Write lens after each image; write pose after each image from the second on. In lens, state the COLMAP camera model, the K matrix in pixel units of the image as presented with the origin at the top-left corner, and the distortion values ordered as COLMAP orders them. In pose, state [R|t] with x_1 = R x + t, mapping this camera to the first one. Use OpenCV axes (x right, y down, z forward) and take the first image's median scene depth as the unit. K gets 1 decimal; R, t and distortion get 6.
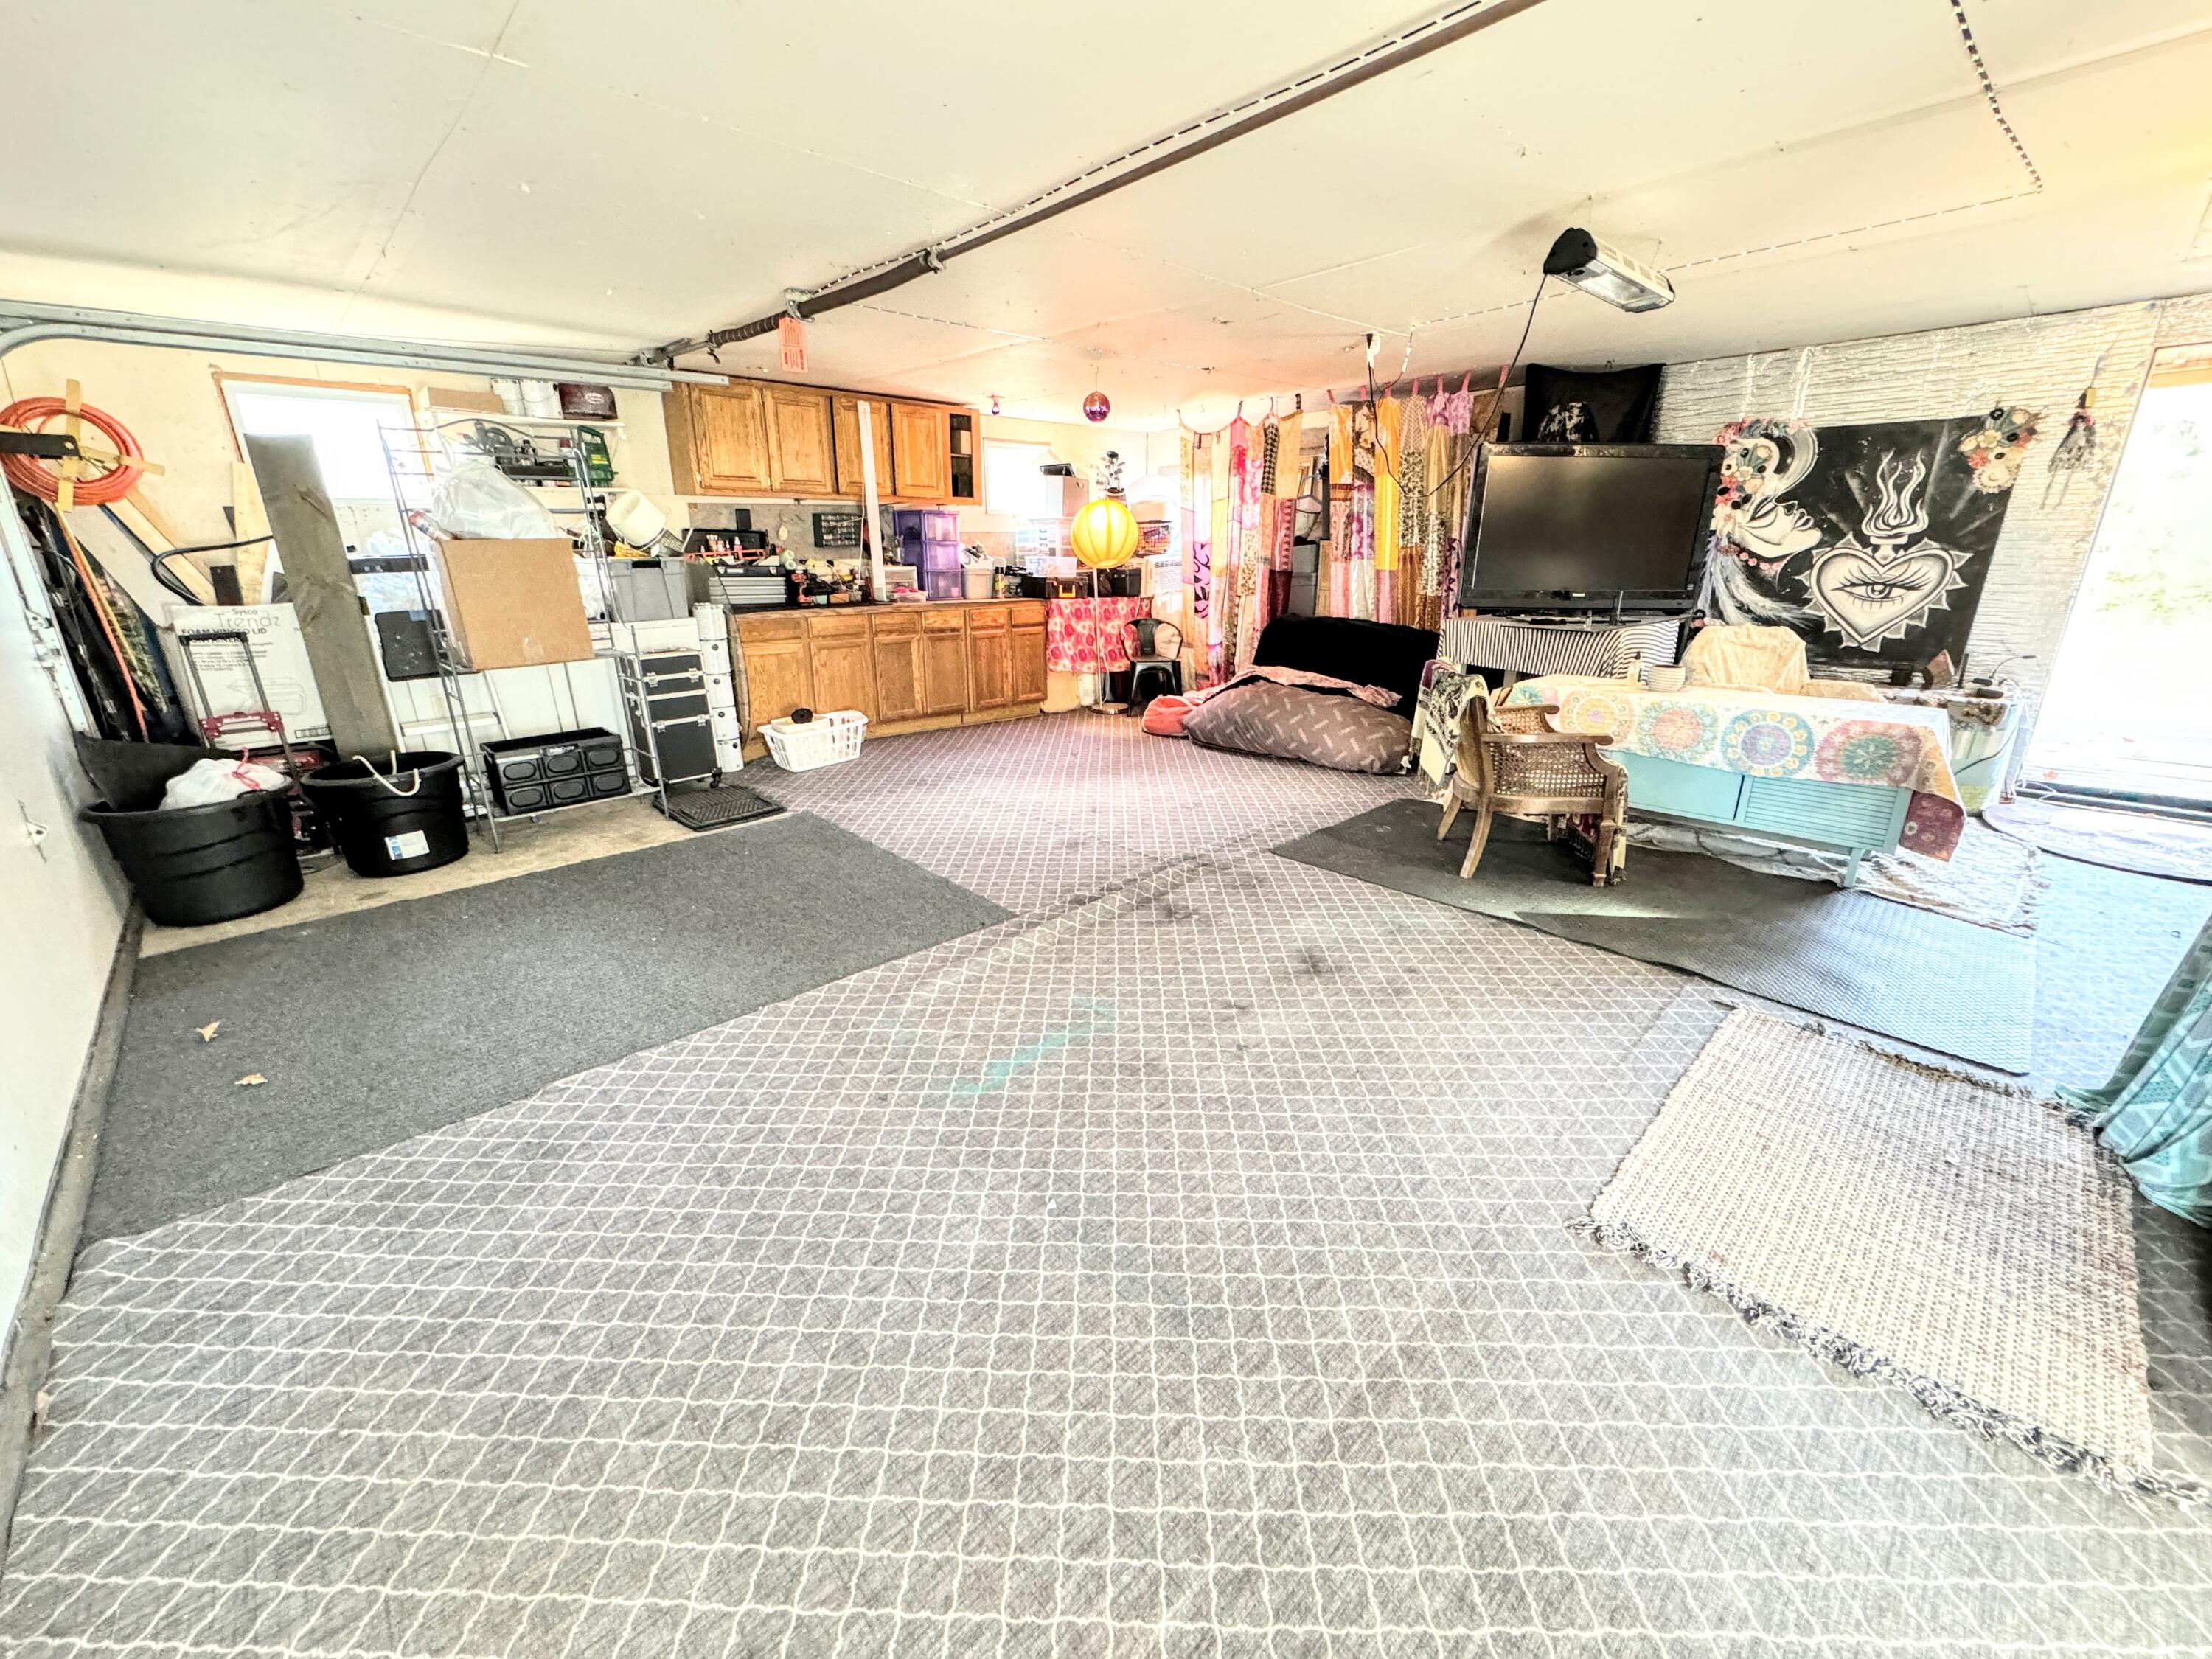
lens RADIAL K [[867.9, 0, 1102.1], [0, 867.9, 833.7], [0, 0, 1]] dist [-0.001359, -0.000004]
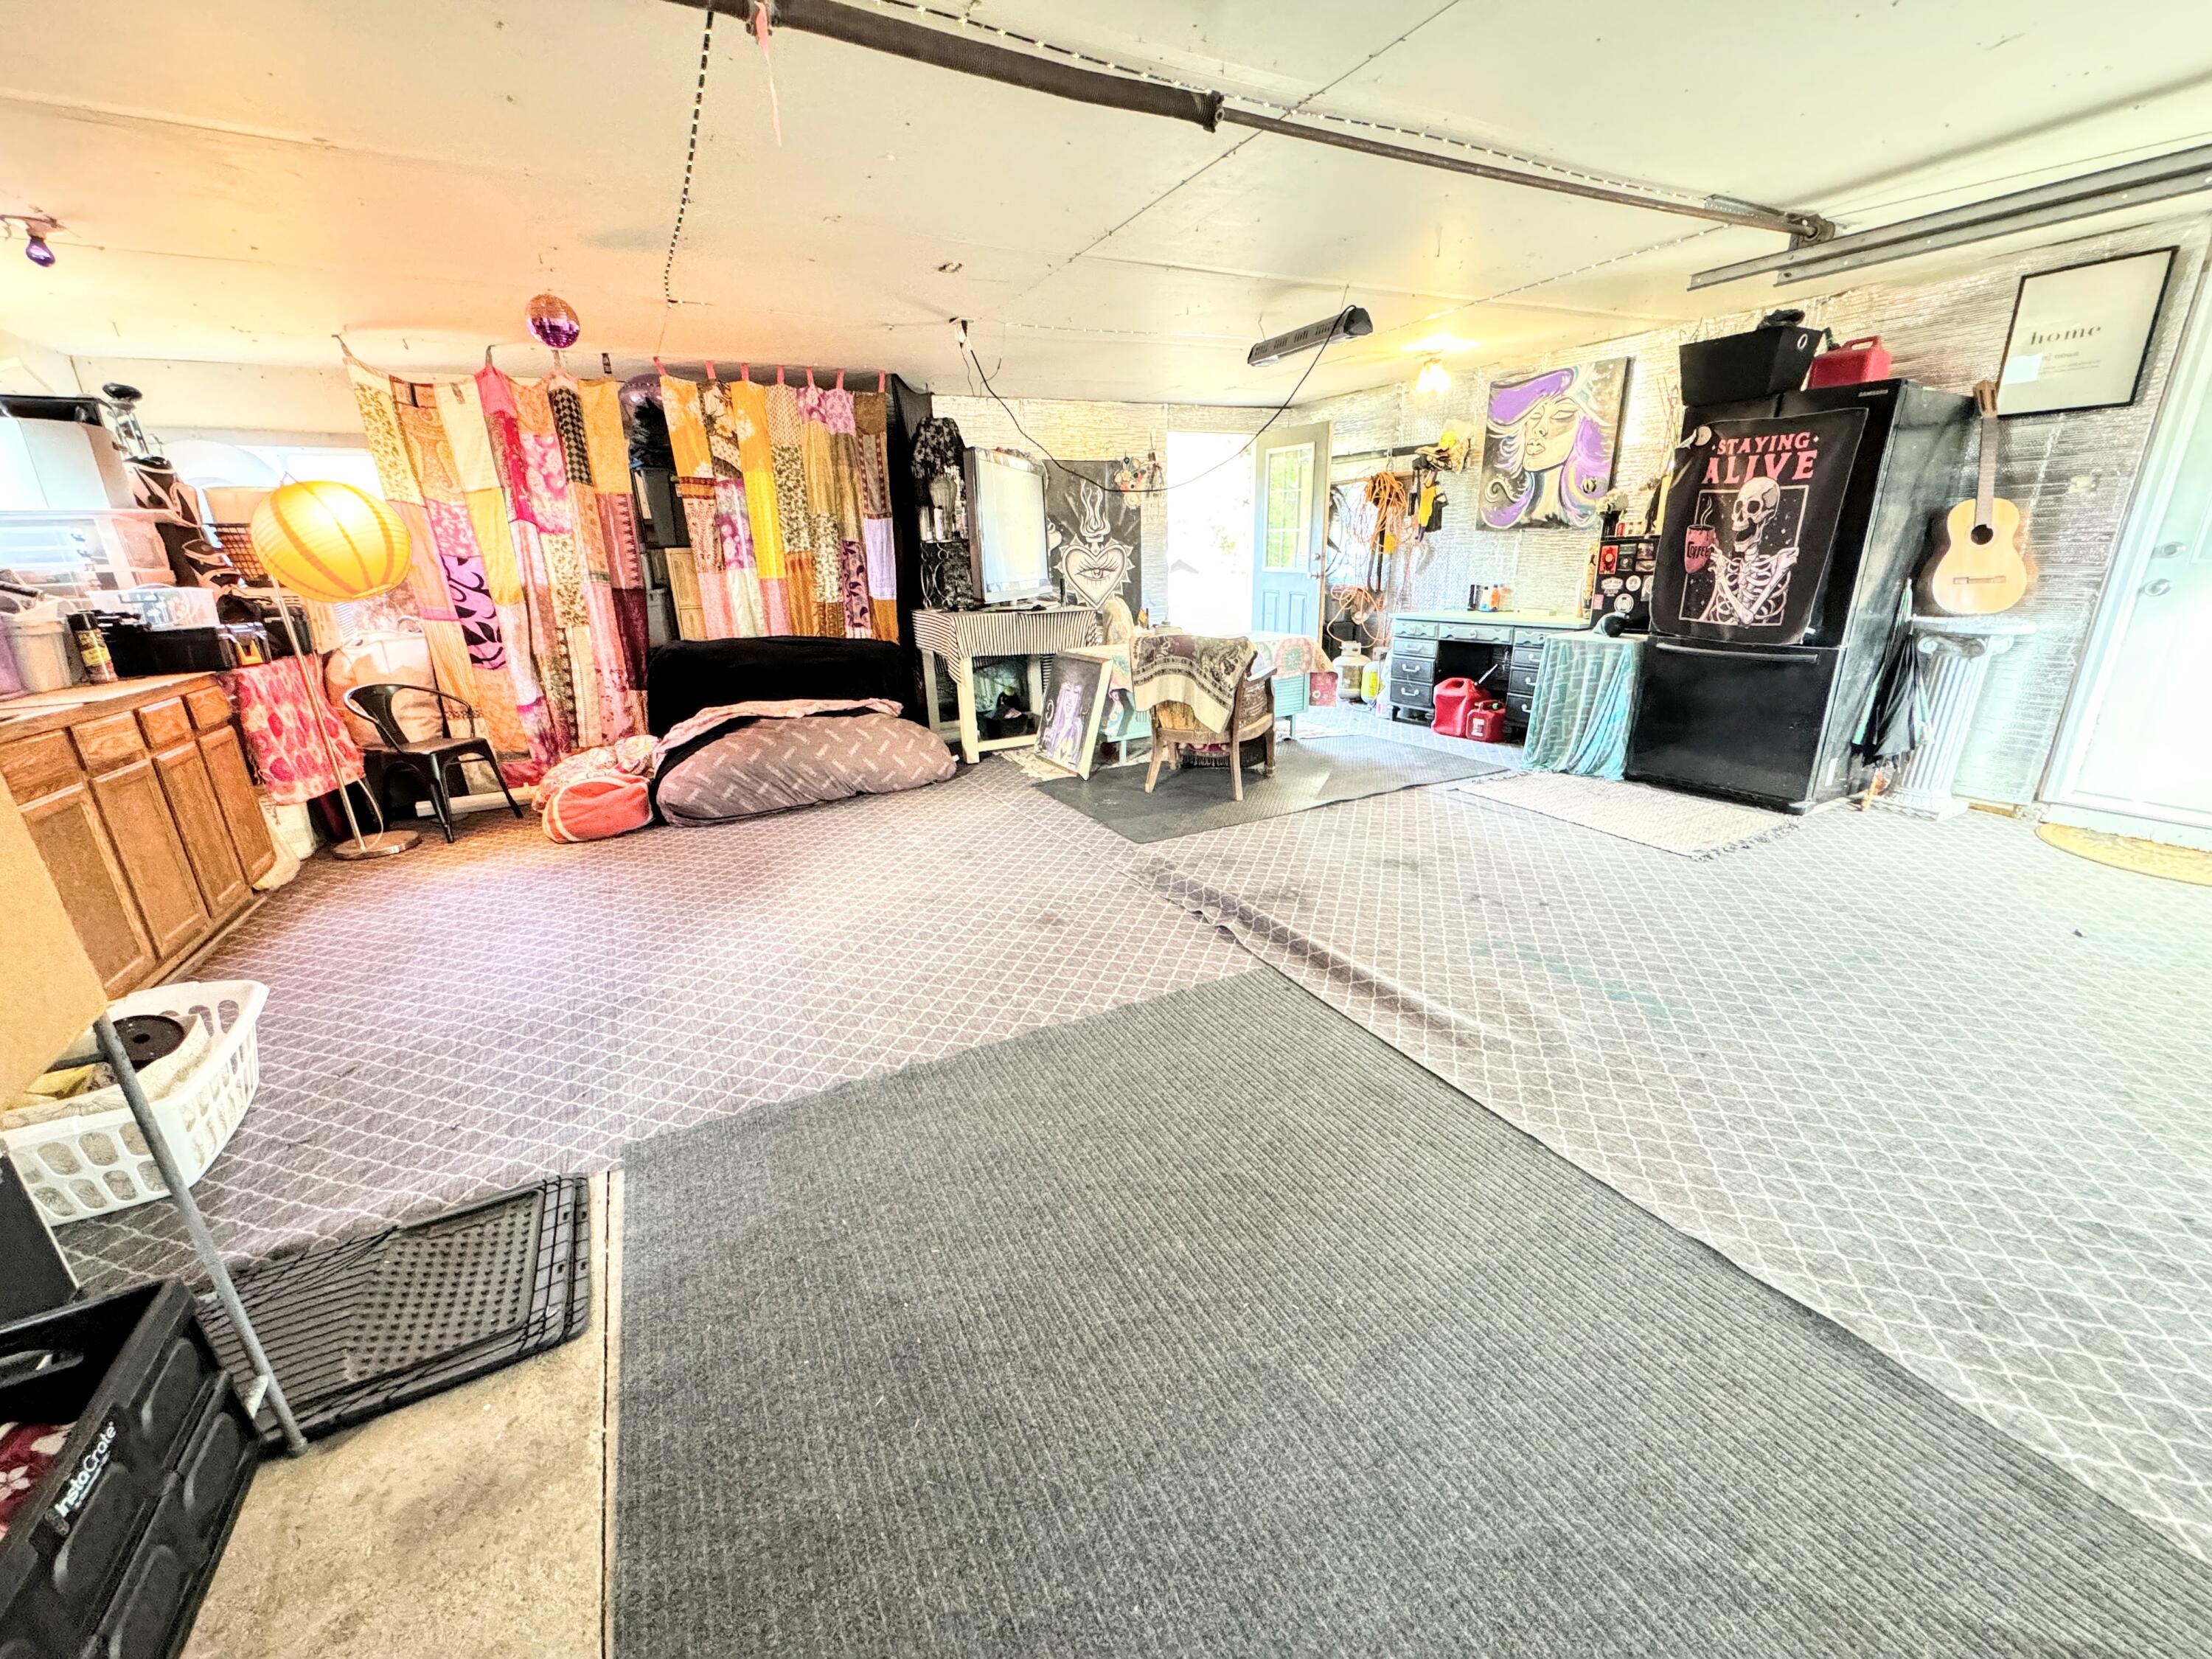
lens RADIAL K [[884.1, 0, 1106.0], [0, 884.1, 829.5], [0, 0, 1]] dist [0.000053, 0.000531]
pose [[0.267170, -0.297095, 0.916708, -0.542714], [0.334167, 0.920824, 0.201037, -0.154448], [-0.903854, 0.252623, 0.345296, 0.505513]]
